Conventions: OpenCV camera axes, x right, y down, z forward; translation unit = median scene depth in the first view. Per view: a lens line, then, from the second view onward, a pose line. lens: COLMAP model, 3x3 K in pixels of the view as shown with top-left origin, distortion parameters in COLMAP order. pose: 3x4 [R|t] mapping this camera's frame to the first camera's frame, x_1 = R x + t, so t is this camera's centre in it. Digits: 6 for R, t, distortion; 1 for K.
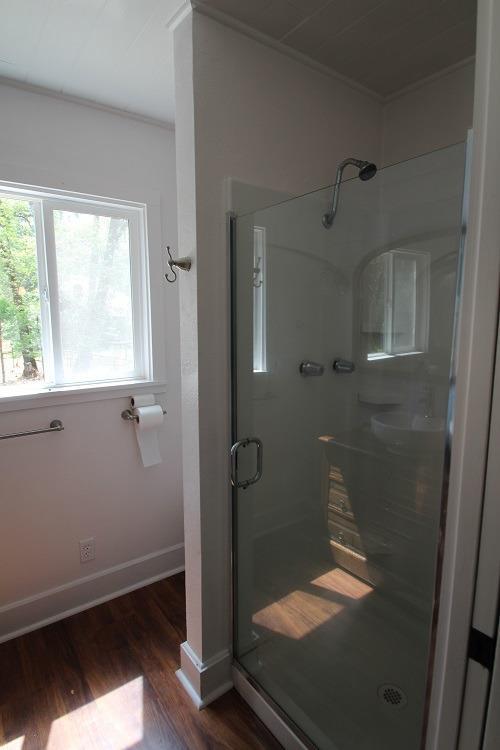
lens RADIAL K [[401.3, 0, 250.0], [0, 401.3, 375.0], [0, 0, 1]] dist [0.002530, -0.018338]
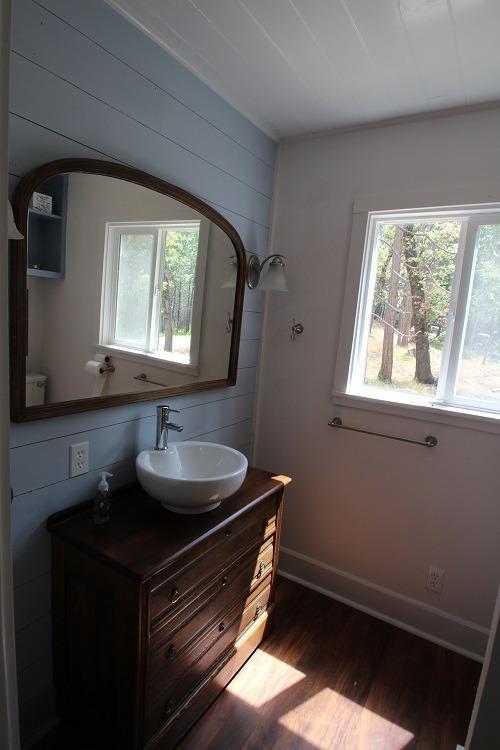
lens RADIAL K [[401.3, 0, 250.0], [0, 401.3, 375.0], [0, 0, 1]] dist [0.002530, -0.018338]
pose [[0.376295, 0.163327, -0.911990, 0.287856], [-0.211505, 0.973491, 0.087072, -0.033833], [0.902035, 0.160126, 0.400864, 0.197096]]
